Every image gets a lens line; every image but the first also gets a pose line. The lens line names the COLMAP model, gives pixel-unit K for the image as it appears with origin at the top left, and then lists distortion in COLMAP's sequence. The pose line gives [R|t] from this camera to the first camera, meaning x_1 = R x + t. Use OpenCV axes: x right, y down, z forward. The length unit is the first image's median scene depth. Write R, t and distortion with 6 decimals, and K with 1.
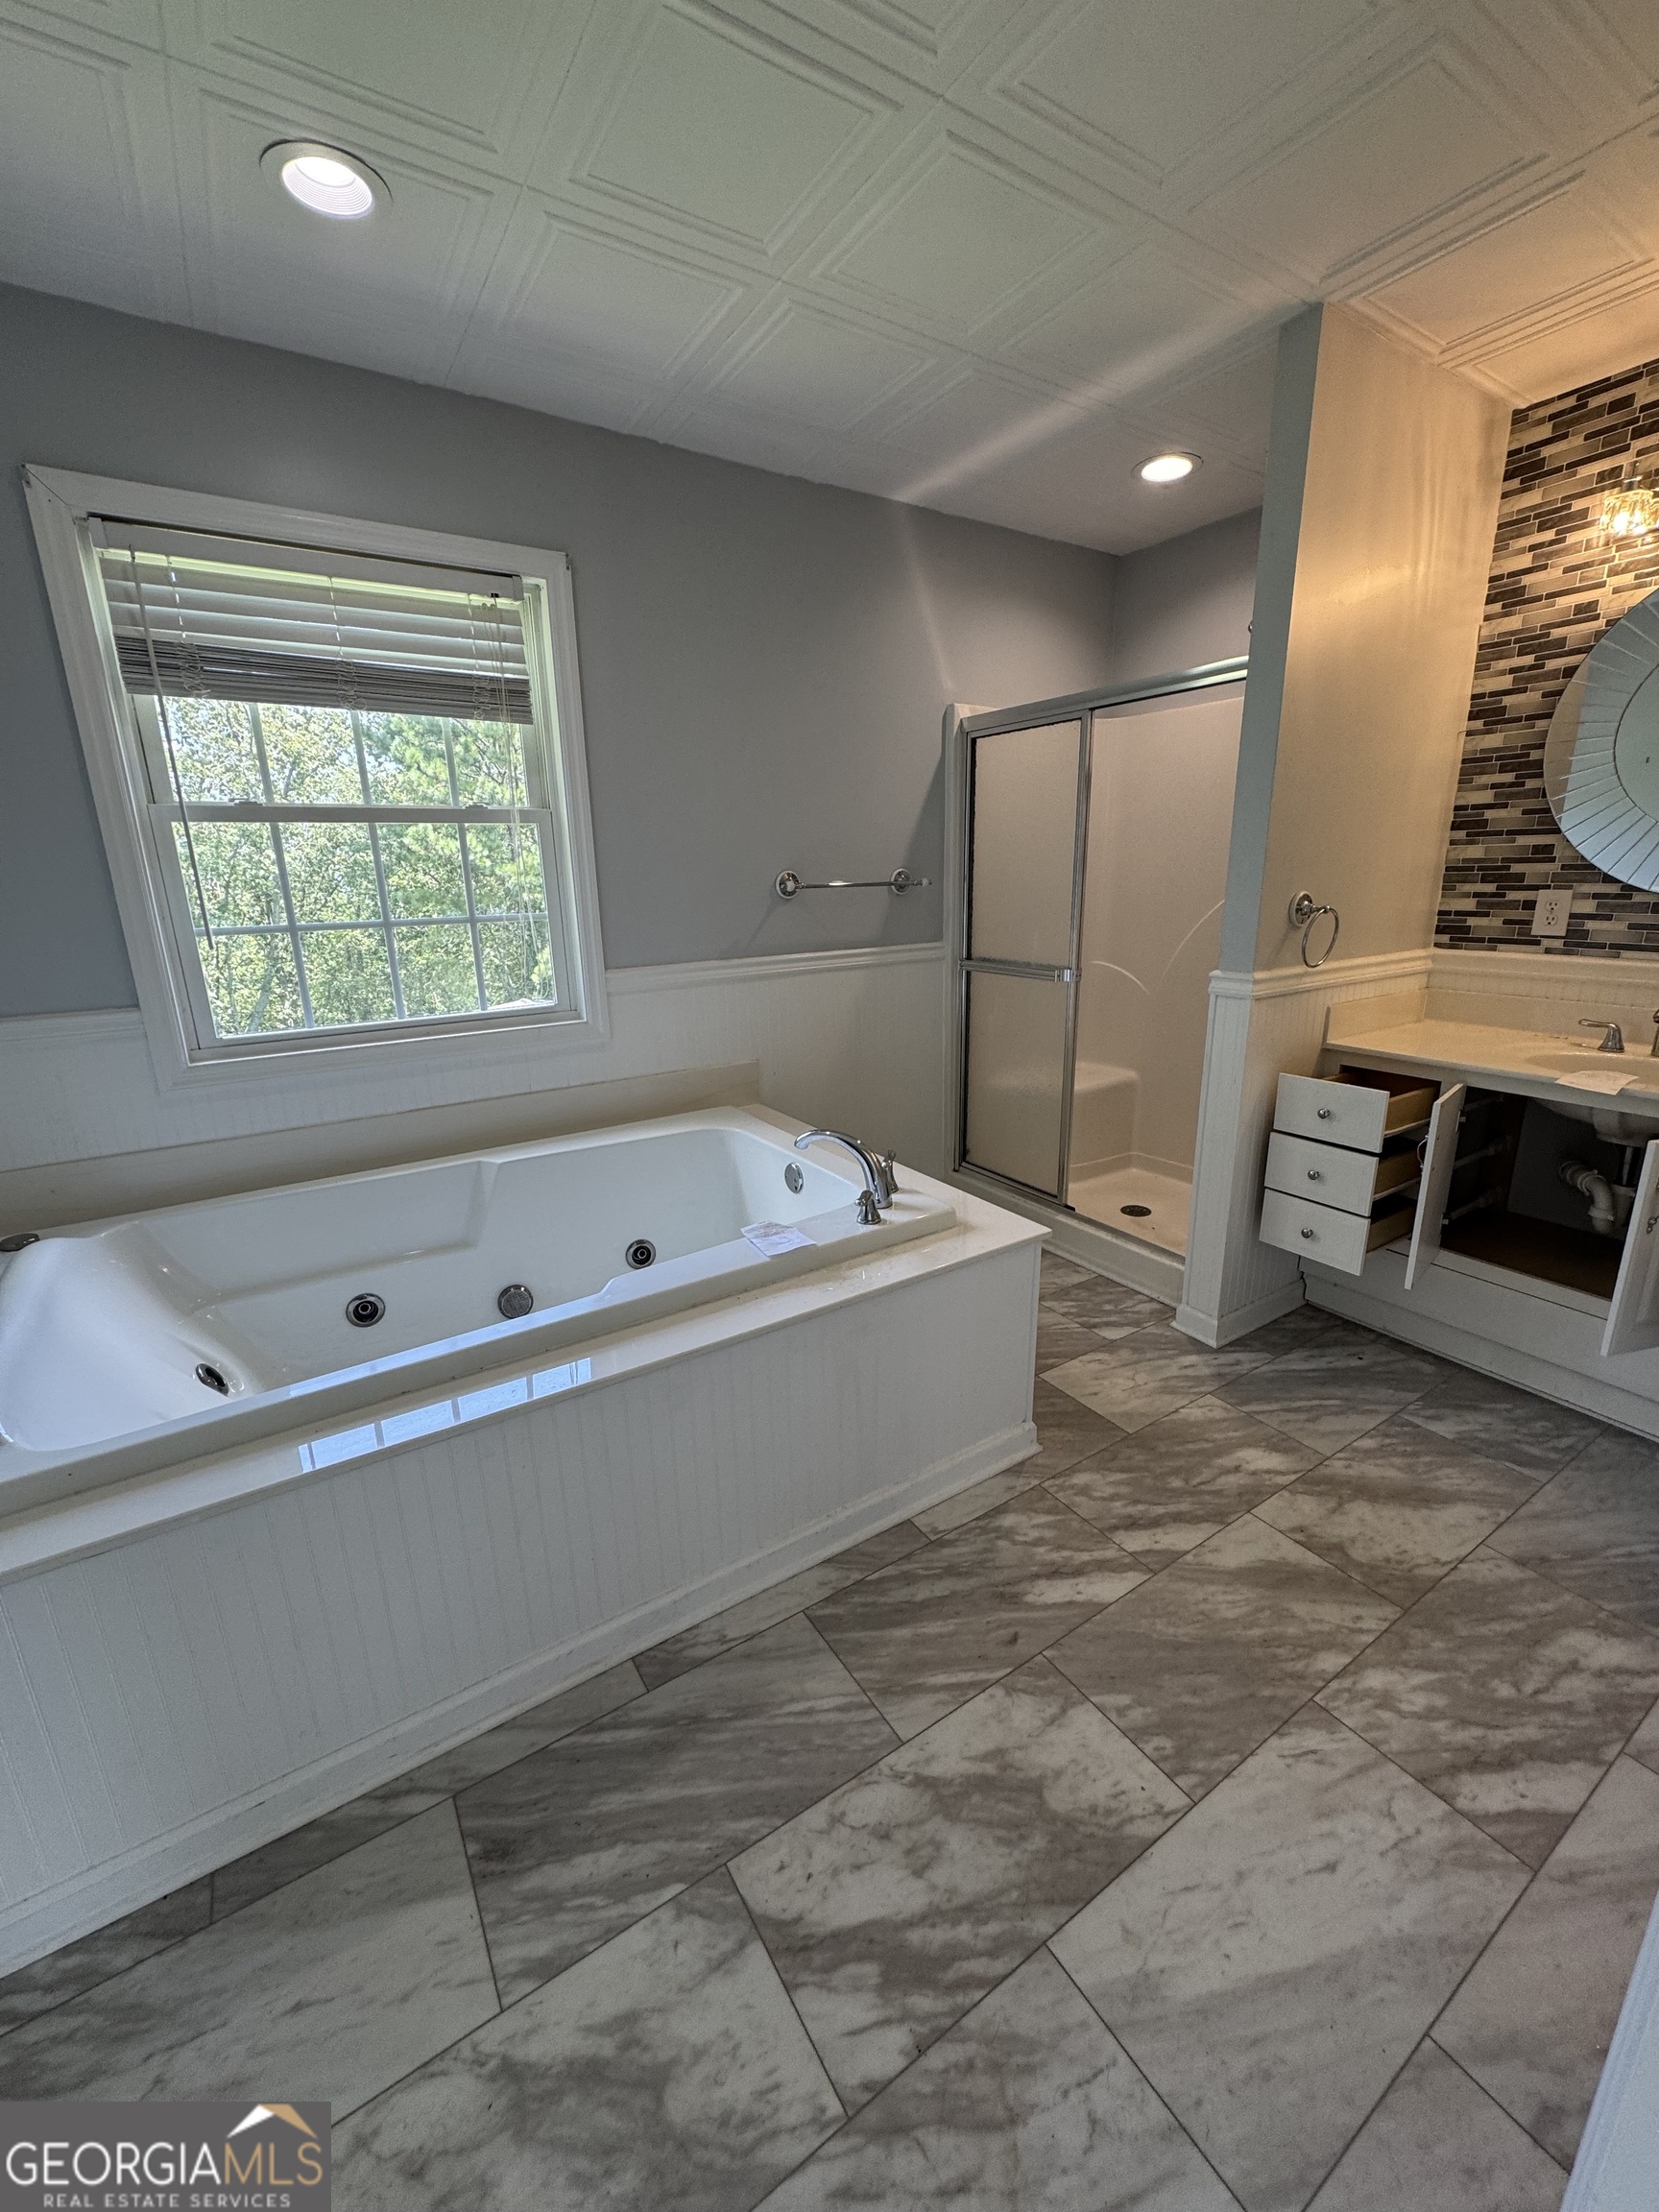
lens RADIAL K [[879.6, 0, 827.7], [0, 879.6, 1104.8], [0, 0, 1]] dist [-0.003167, -0.000343]
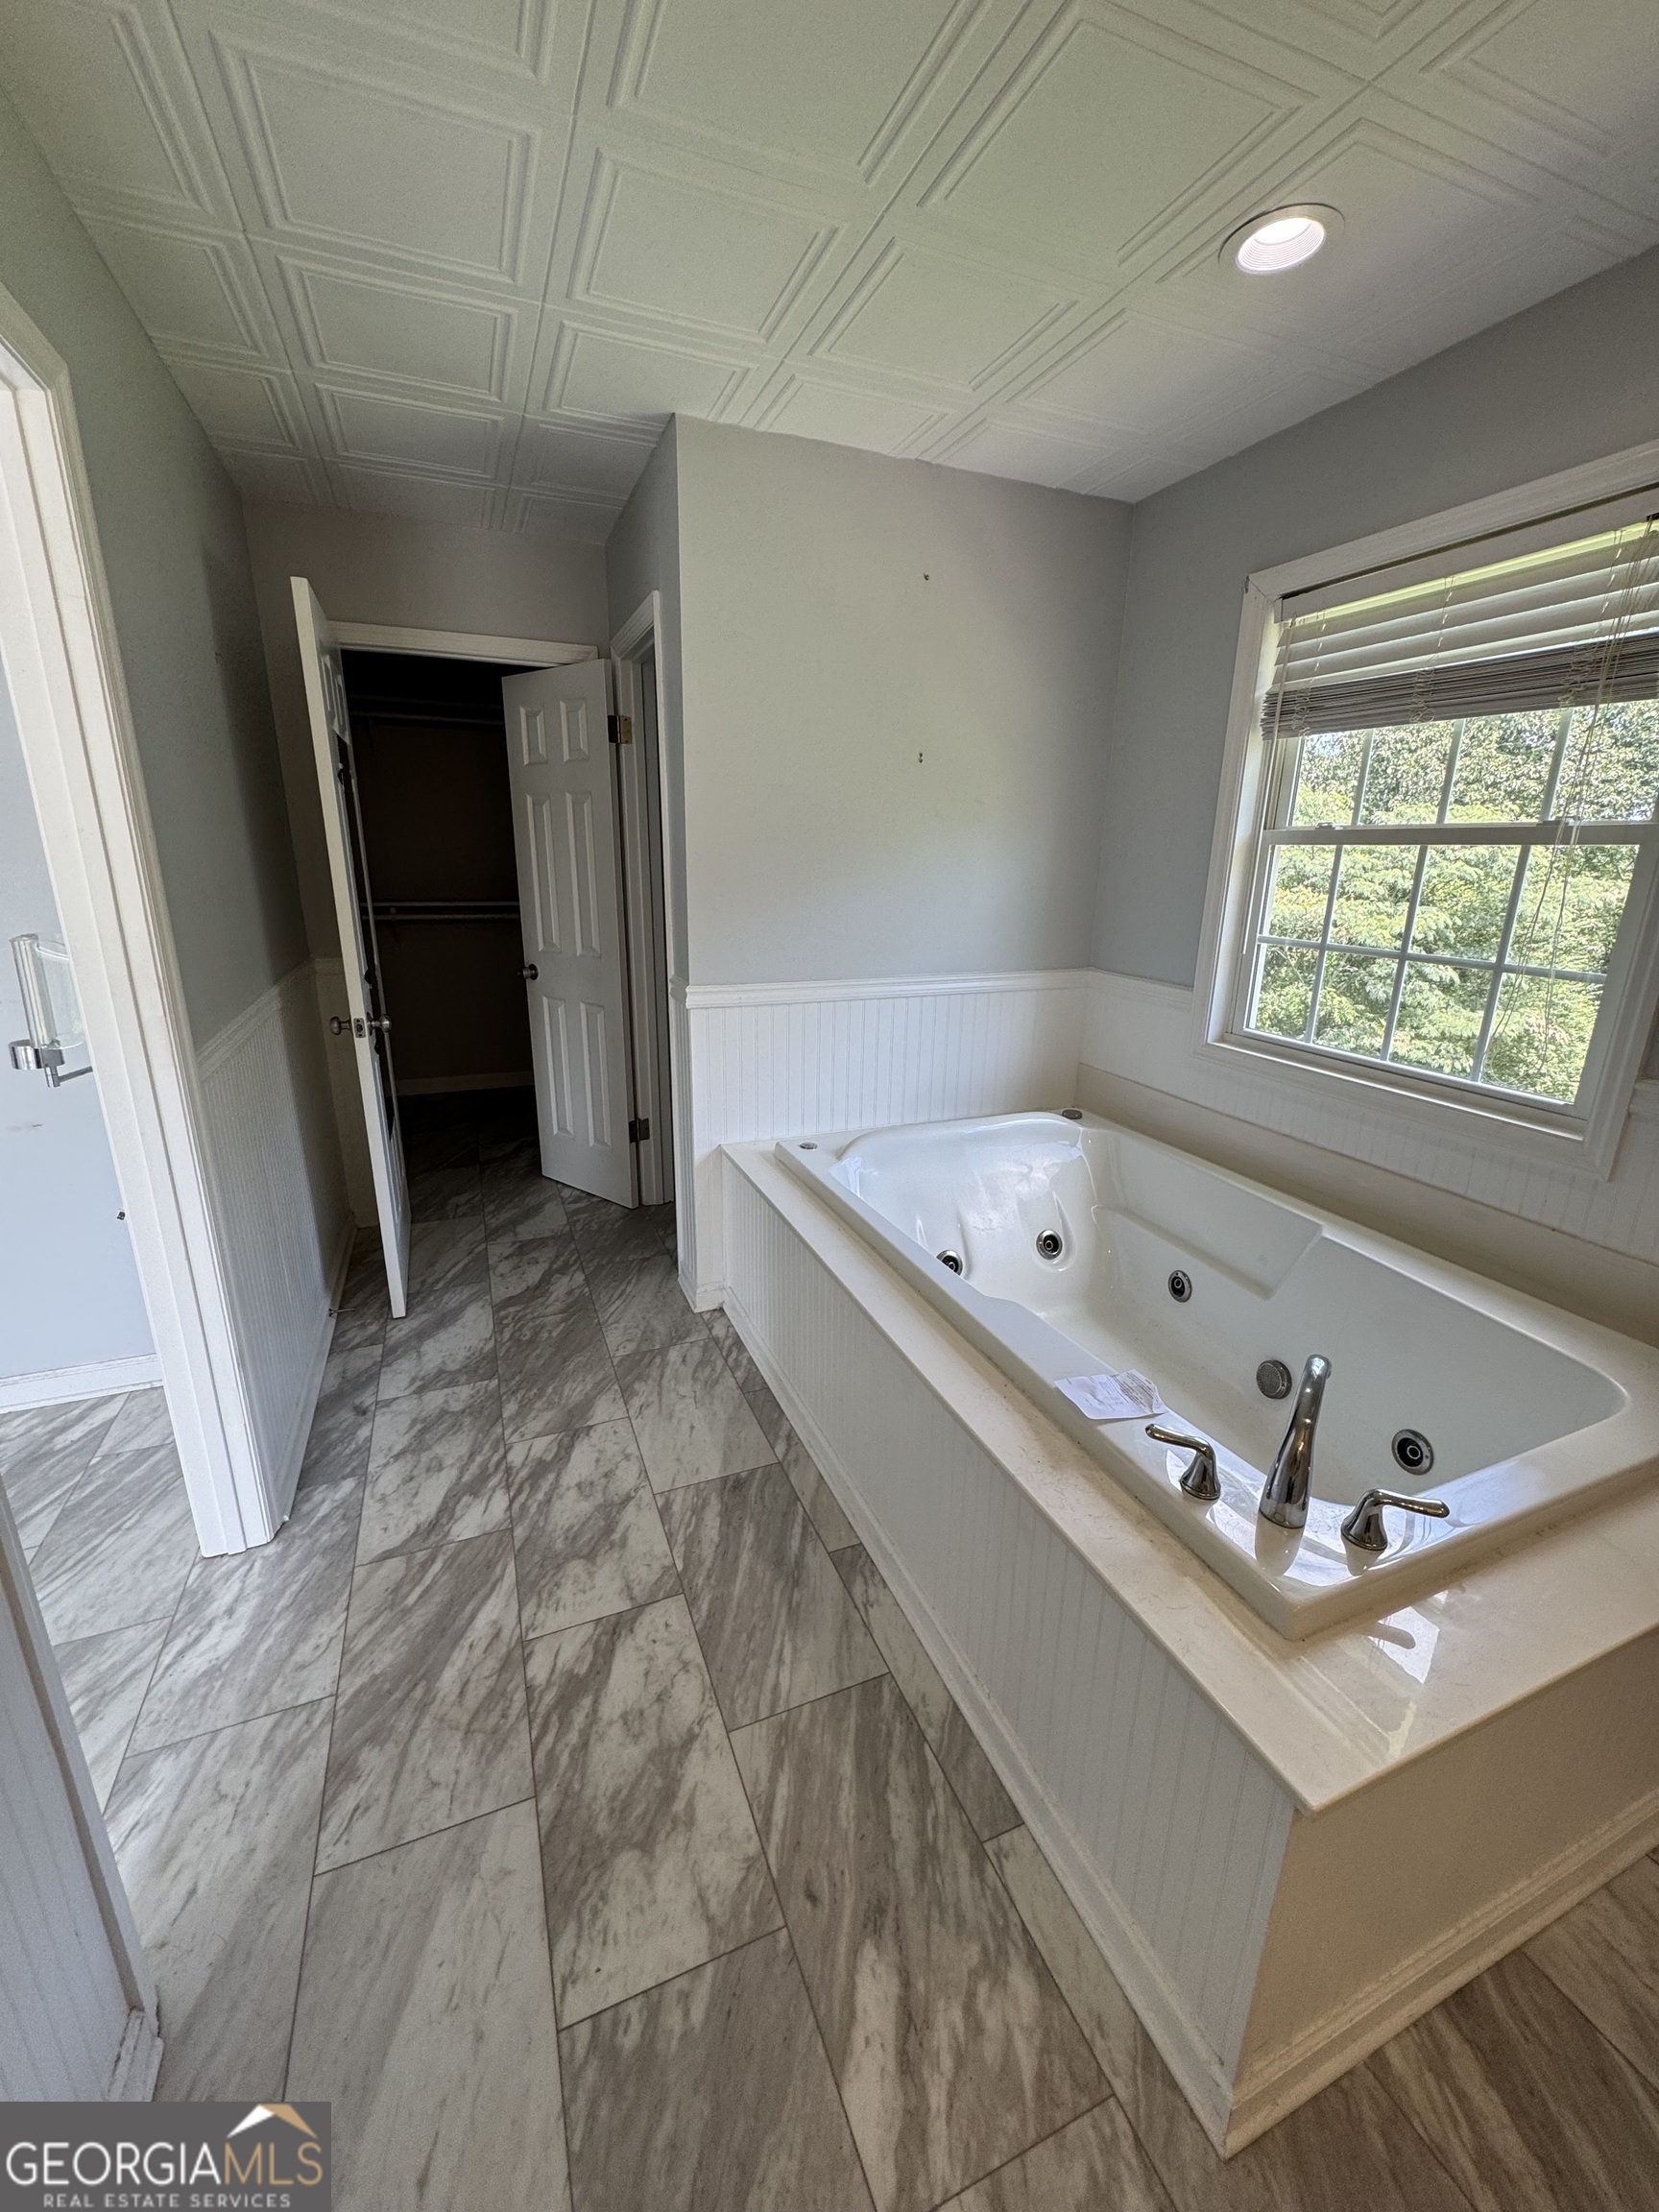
lens RADIAL K [[879.6, 0, 827.7], [0, 879.6, 1104.8], [0, 0, 1]] dist [-0.003167, -0.000343]
pose [[-0.183811, 0.293355, -0.938167, 0.837592], [-0.264702, 0.904399, 0.334658, -0.359831], [0.946650, 0.309848, -0.088586, 0.957921]]
